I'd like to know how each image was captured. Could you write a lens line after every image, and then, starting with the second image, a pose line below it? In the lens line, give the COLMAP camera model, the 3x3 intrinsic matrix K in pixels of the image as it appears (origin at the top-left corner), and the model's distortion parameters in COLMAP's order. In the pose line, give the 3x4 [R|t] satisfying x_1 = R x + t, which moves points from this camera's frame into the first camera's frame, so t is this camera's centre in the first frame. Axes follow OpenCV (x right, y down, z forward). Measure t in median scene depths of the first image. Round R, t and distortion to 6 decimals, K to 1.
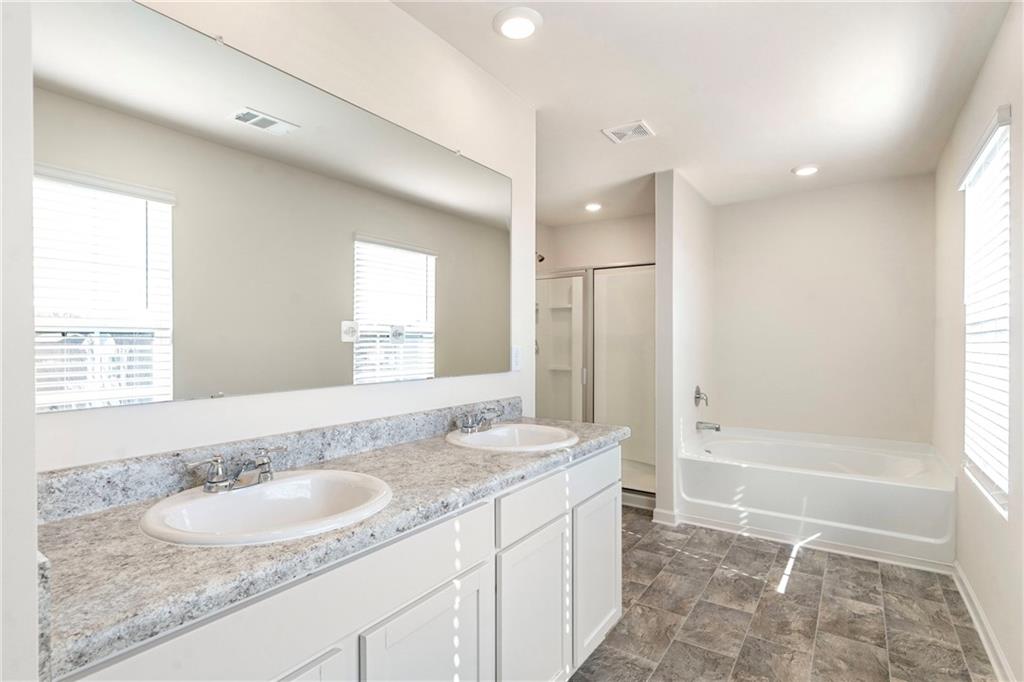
lens RADIAL K [[485.1, 0, 512.0], [0, 485.1, 341.0], [0, 0, 1]] dist [0.000269, -0.000043]
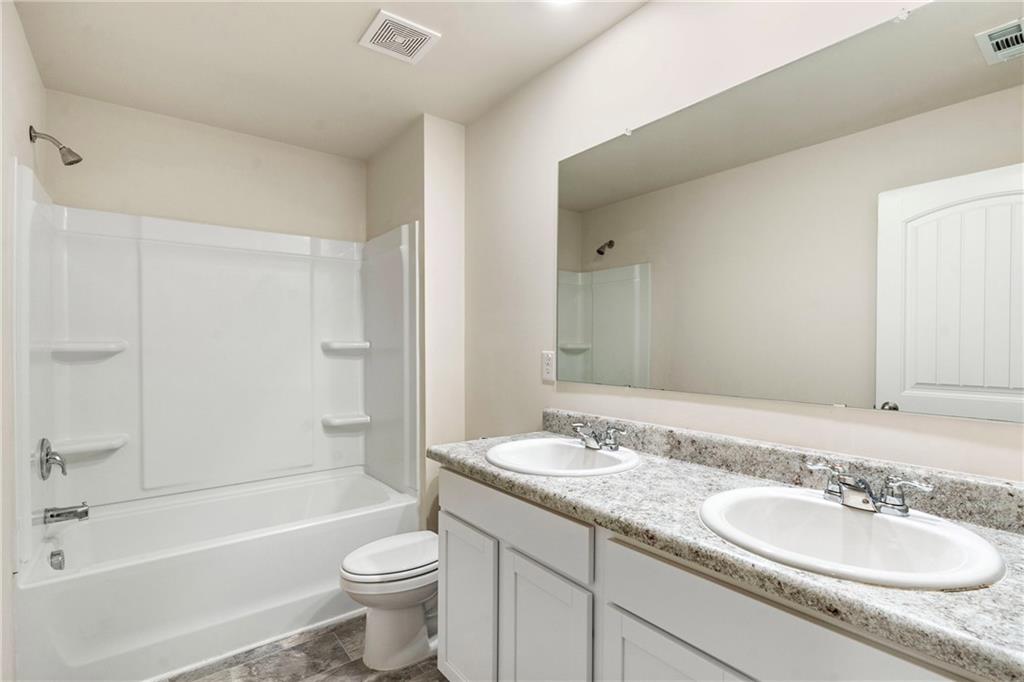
lens RADIAL K [[485.1, 0, 512.0], [0, 485.1, 341.0], [0, 0, 1]] dist [0.000269, -0.000043]
pose [[-0.292594, -0.005598, -0.956220, 0.743714], [-0.000432, 0.999984, -0.005722, -0.010835], [0.956237, -0.001261, -0.292591, 0.967515]]
